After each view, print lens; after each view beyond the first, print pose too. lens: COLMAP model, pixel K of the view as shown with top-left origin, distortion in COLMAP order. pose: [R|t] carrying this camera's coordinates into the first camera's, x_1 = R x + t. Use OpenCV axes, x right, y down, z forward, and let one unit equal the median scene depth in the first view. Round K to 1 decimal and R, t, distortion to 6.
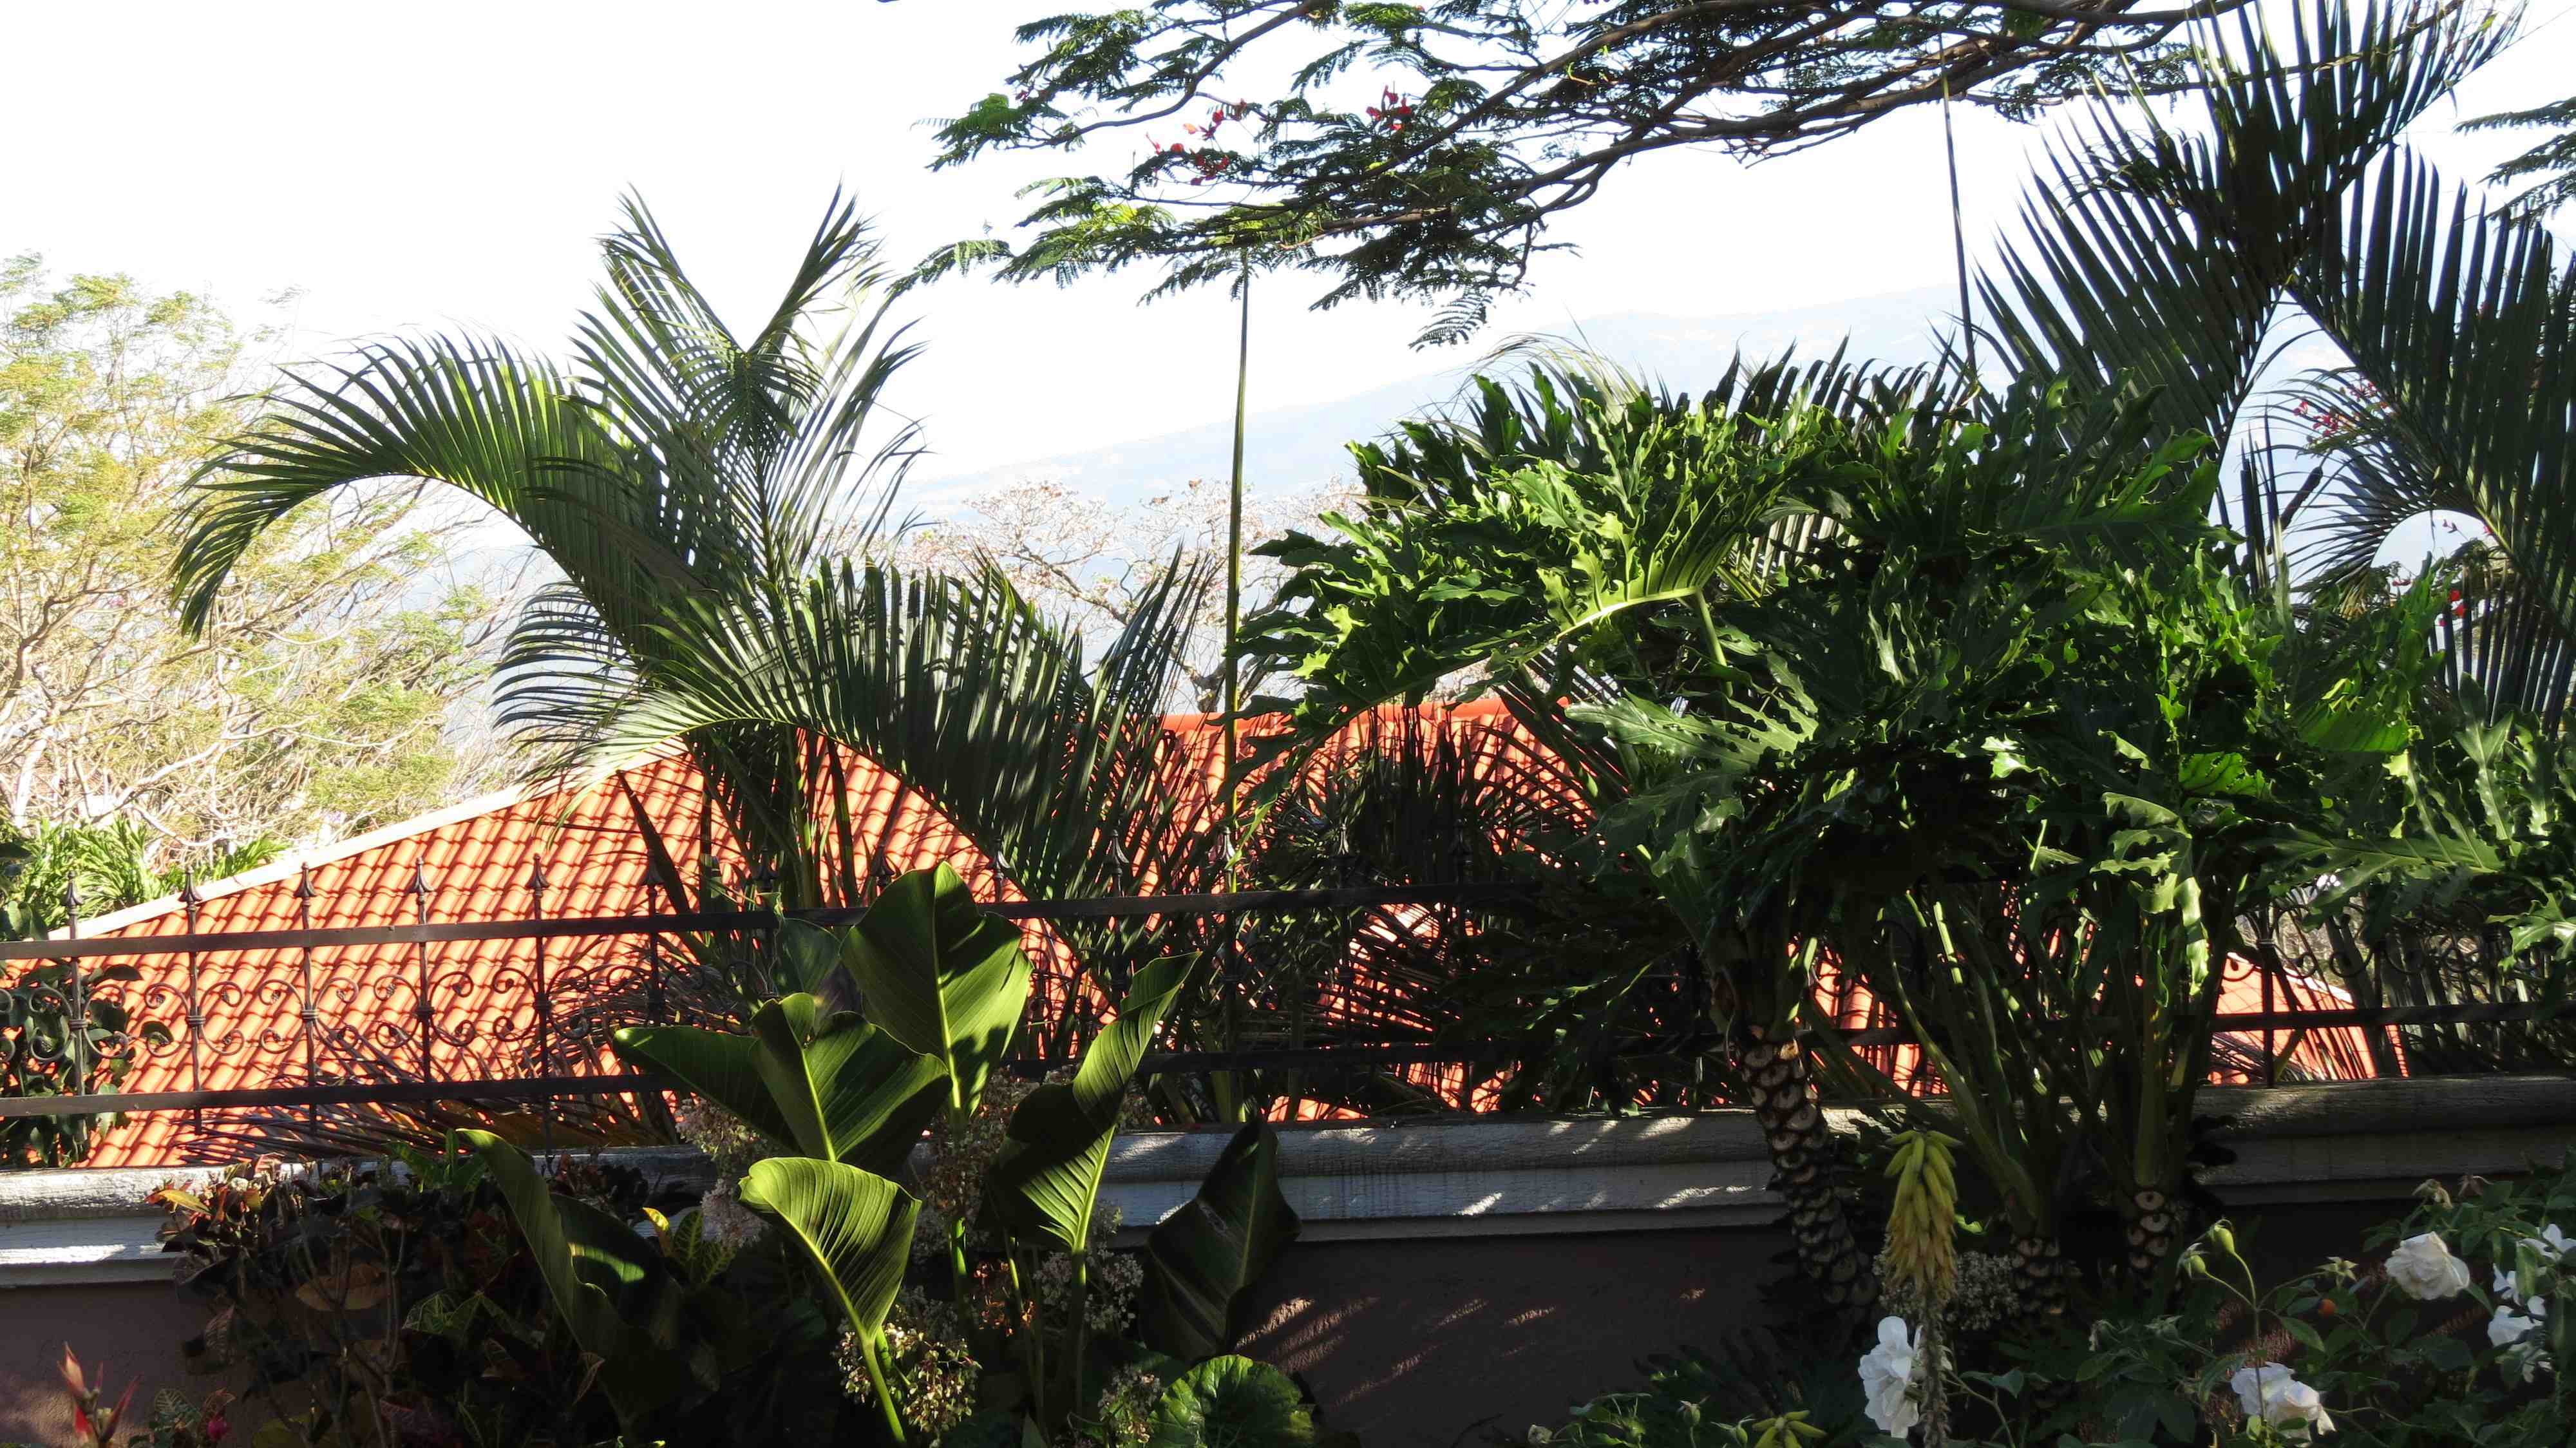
lens RADIAL K [[5787.2, 0, 1284.8], [0, 5787.2, 728.5], [0, 0, 1]] dist [-0.023844, 0.000000]
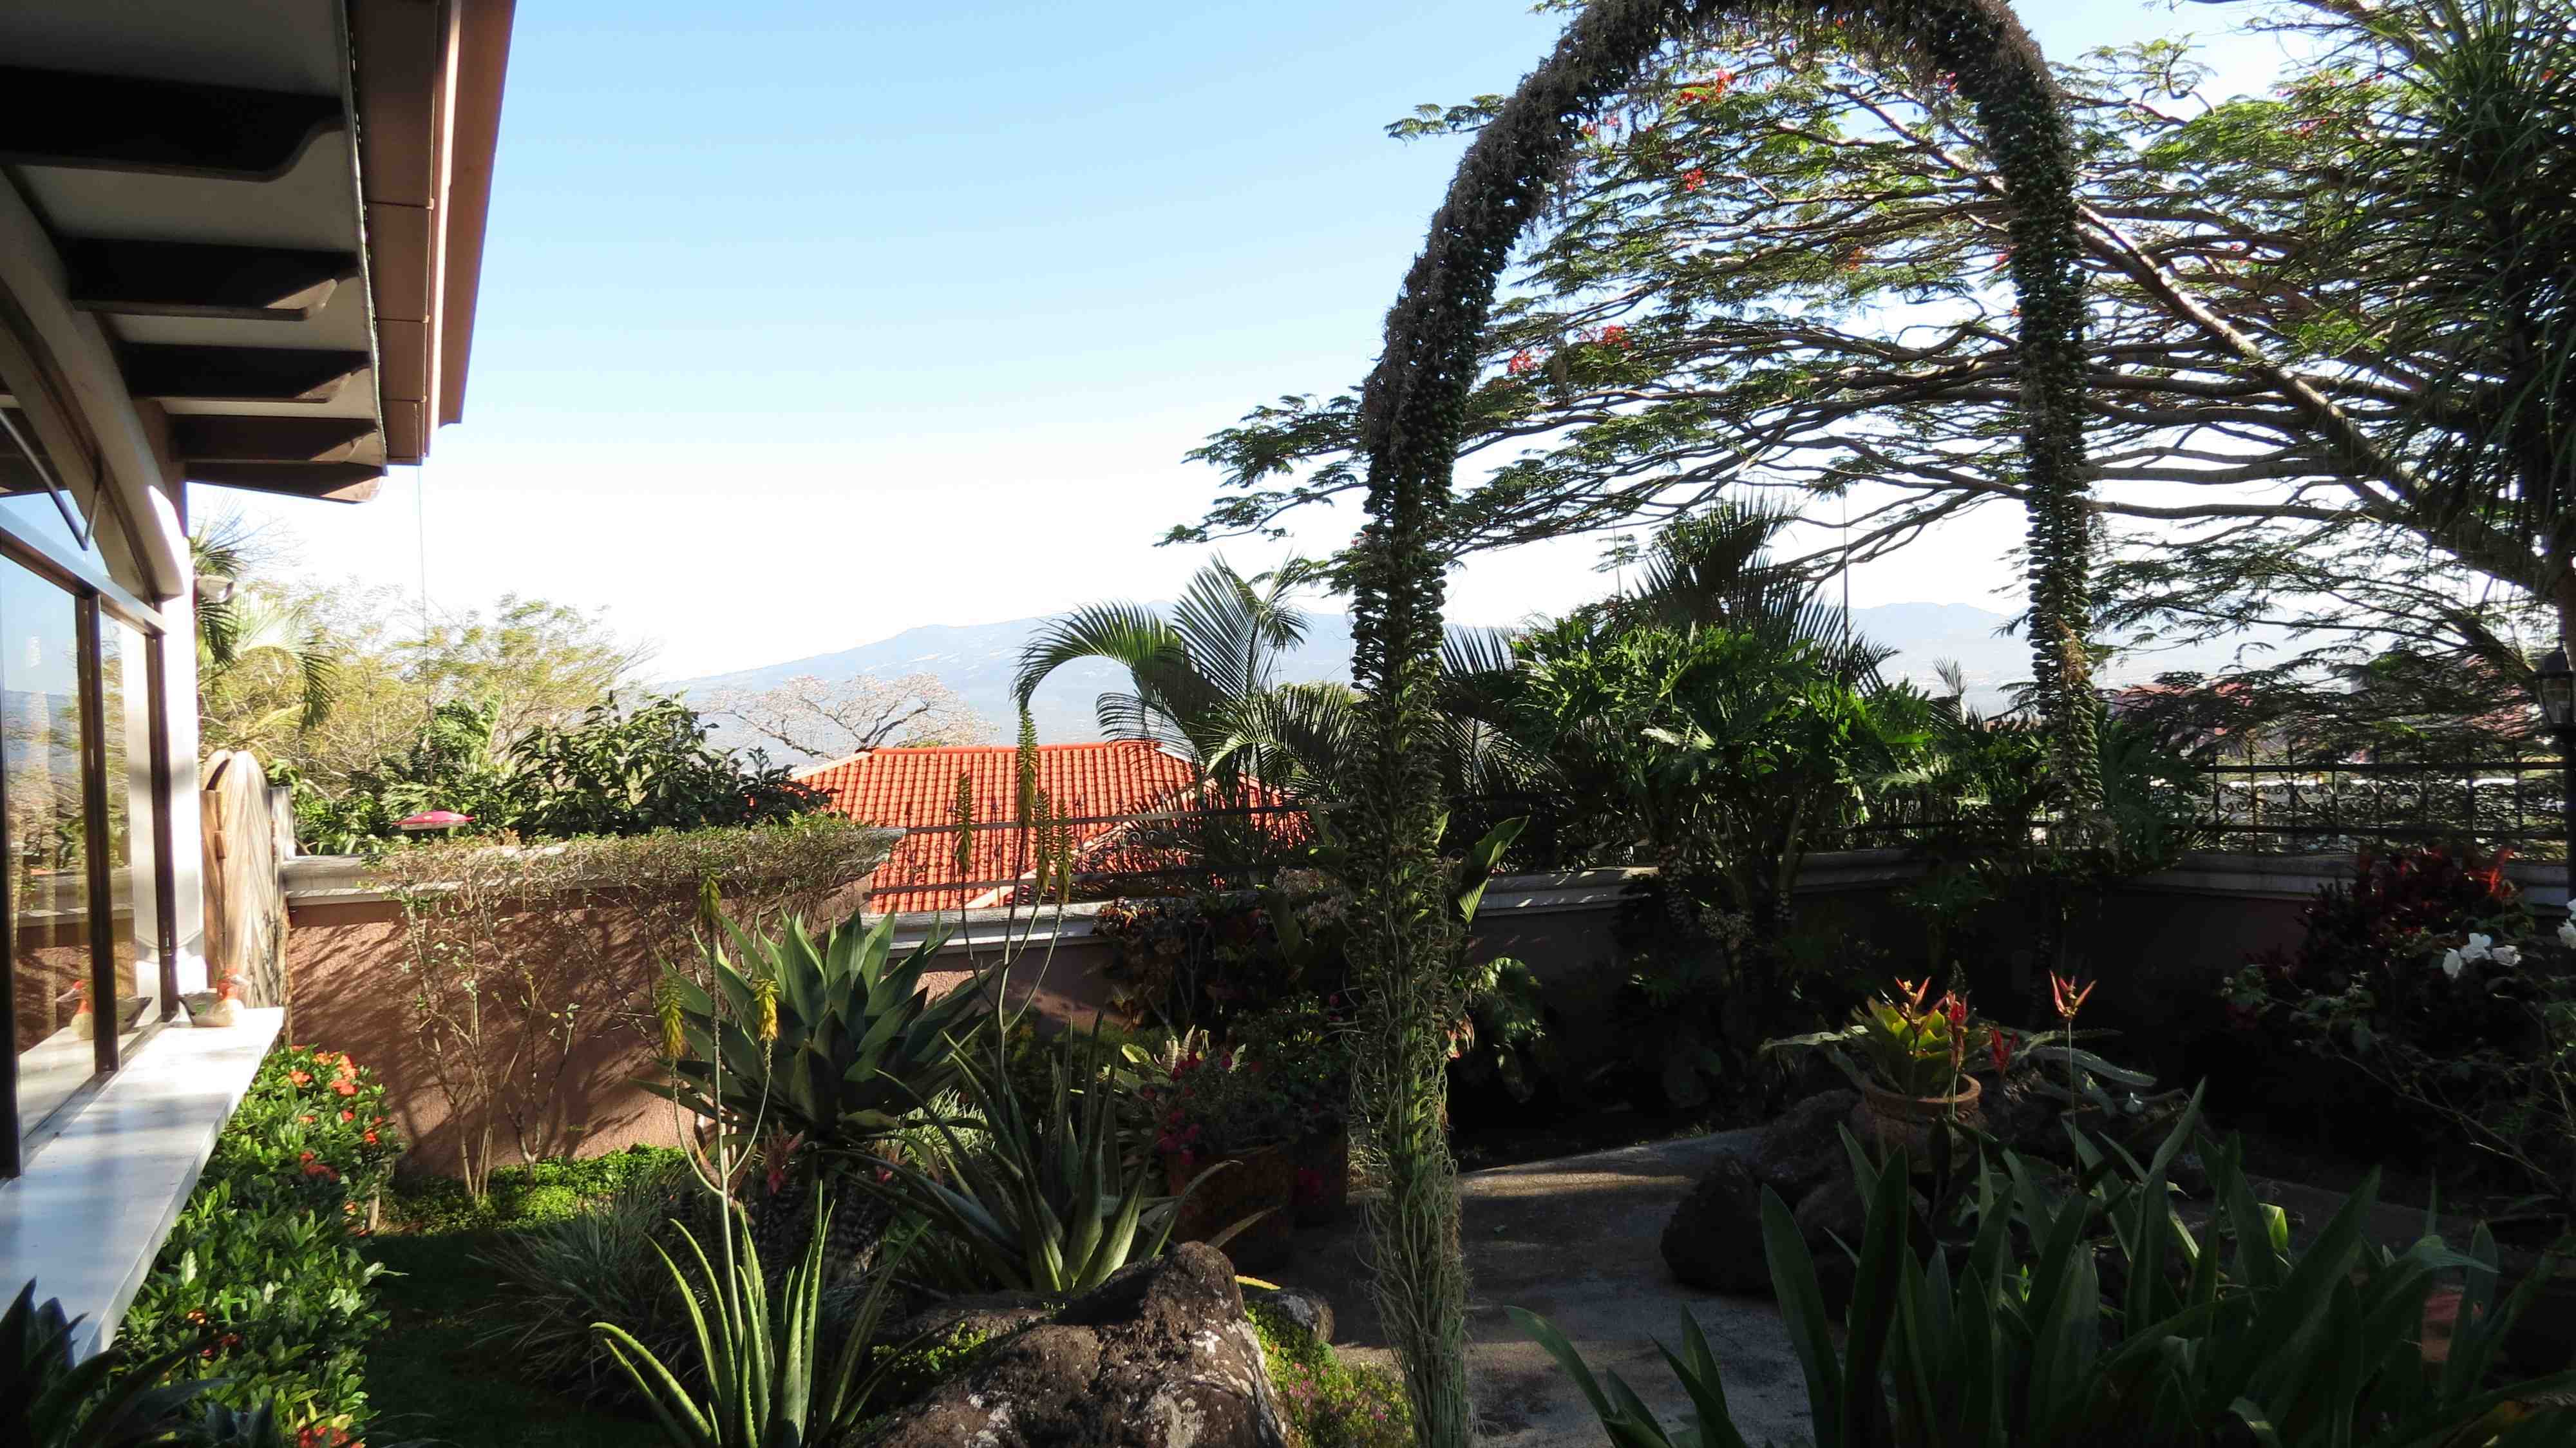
lens RADIAL K [[1818.1, 0, 1308.9], [0, 1818.1, 718.0], [0, 0, 1]] dist [-0.030471, 0.018836]
pose [[0.967563, -0.001522, 0.252627, -0.307425], [0.006715, 0.999784, -0.019692, 0.006585], [-0.252542, 0.020750, 0.967363, 0.144175]]
